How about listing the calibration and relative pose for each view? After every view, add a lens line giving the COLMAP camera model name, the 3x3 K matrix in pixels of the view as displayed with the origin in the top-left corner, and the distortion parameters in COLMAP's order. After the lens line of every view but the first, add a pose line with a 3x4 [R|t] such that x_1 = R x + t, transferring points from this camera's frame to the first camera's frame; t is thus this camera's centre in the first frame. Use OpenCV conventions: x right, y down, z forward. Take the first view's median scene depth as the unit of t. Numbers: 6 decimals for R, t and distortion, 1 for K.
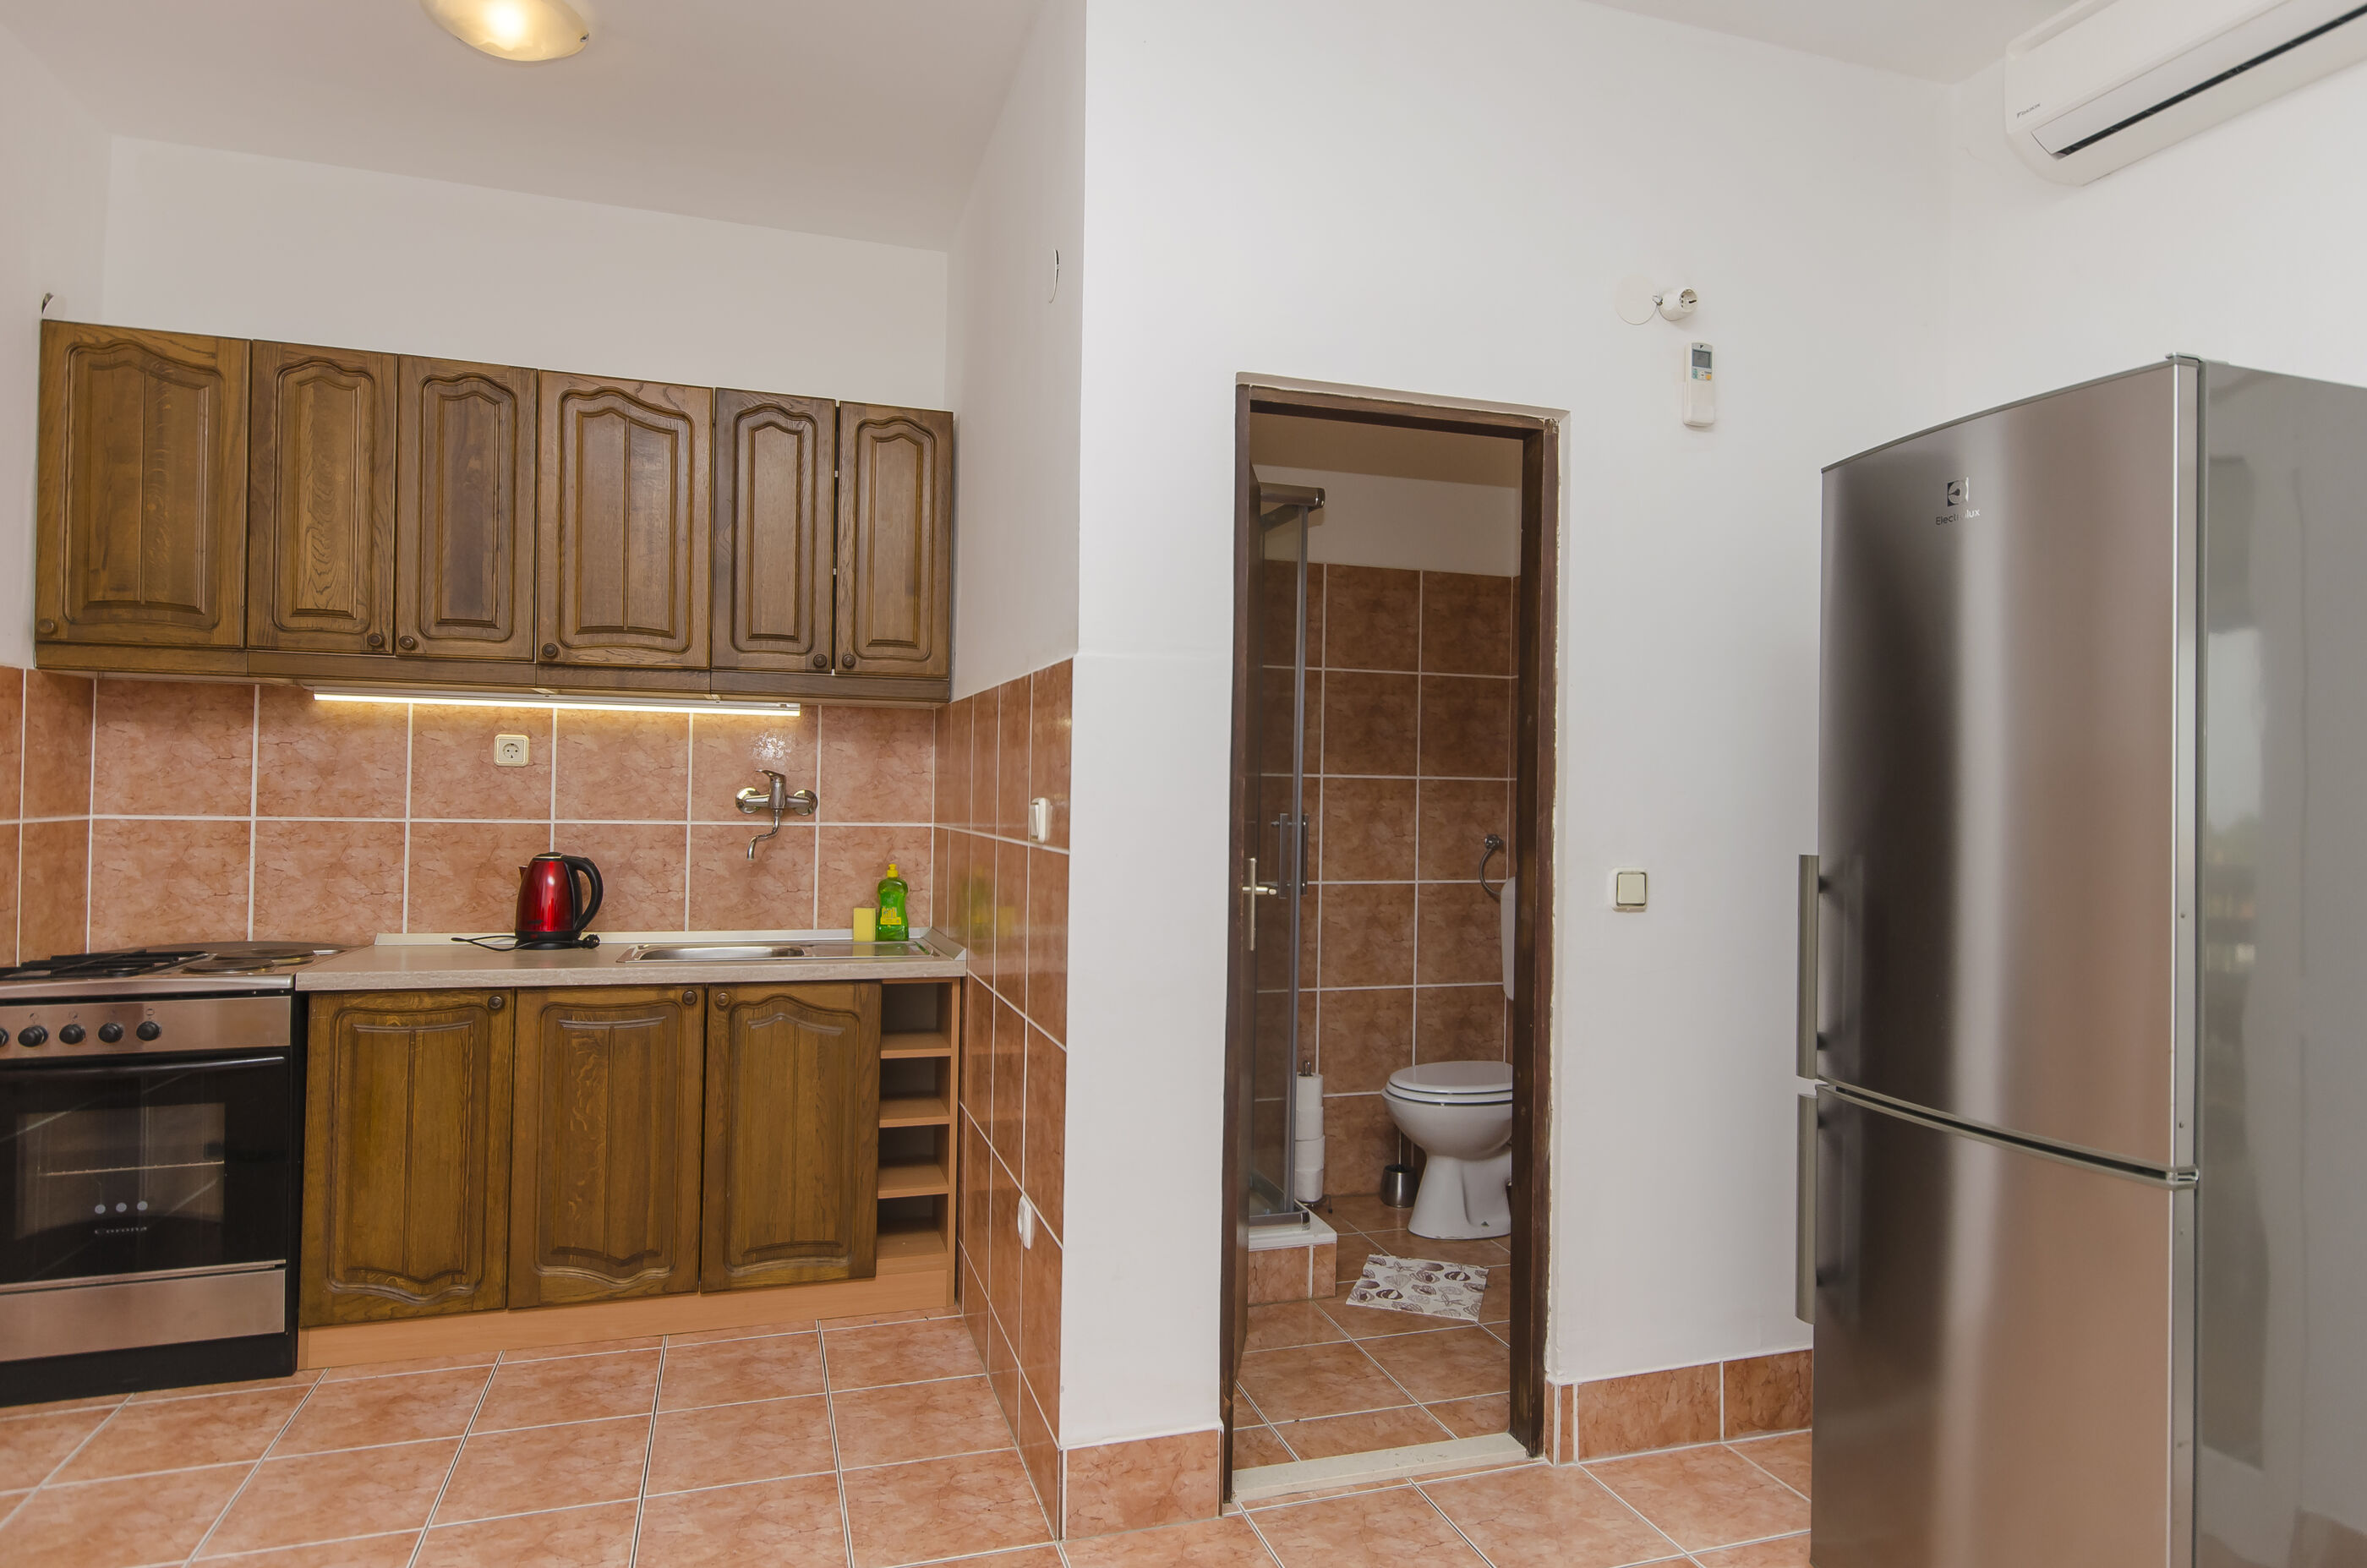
lens RADIAL K [[1341.1, 0, 1198.6], [0, 1341.1, 780.7], [0, 0, 1]] dist [0.006541, -0.002309]
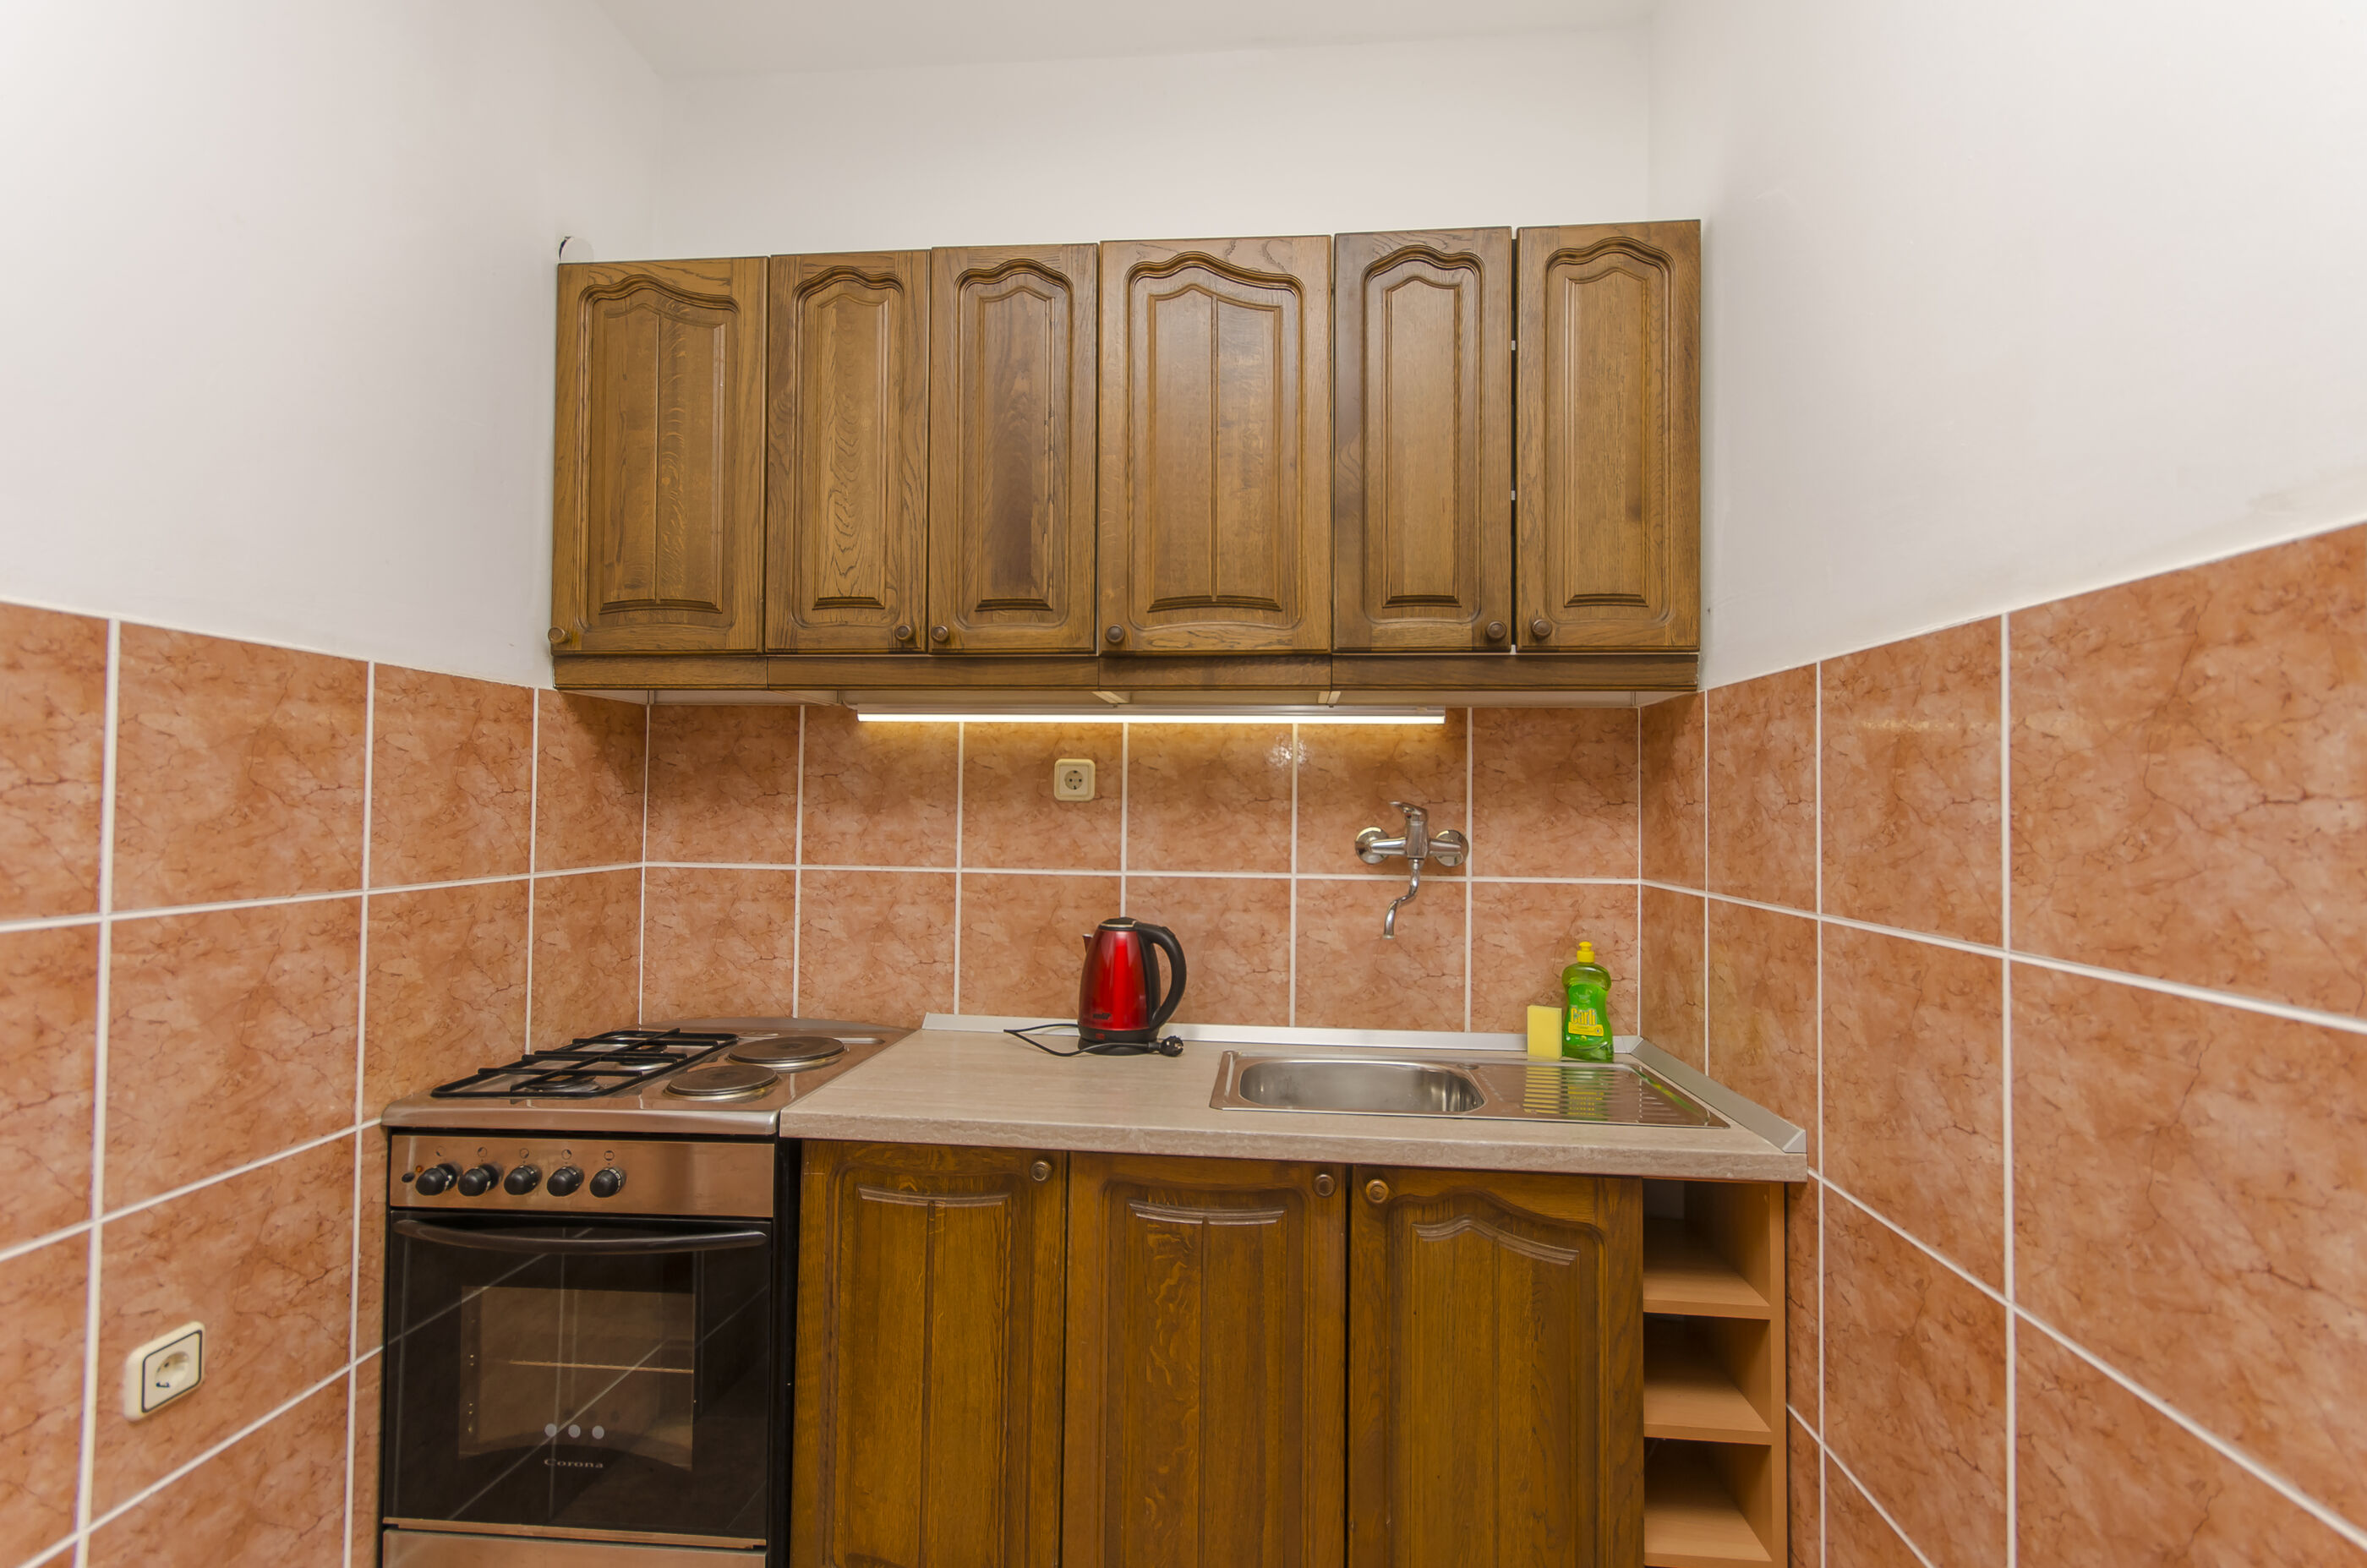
lens RADIAL K [[1032.3, 0, 1184.4], [0, 1032.3, 786.6], [0, 0, 1]] dist [0.005174, -0.000859]
pose [[0.918924, -0.013713, -0.394197, -0.235803], [0.008545, 0.999853, -0.014864, -0.009849], [0.394343, 0.010291, 0.918906, 0.513631]]
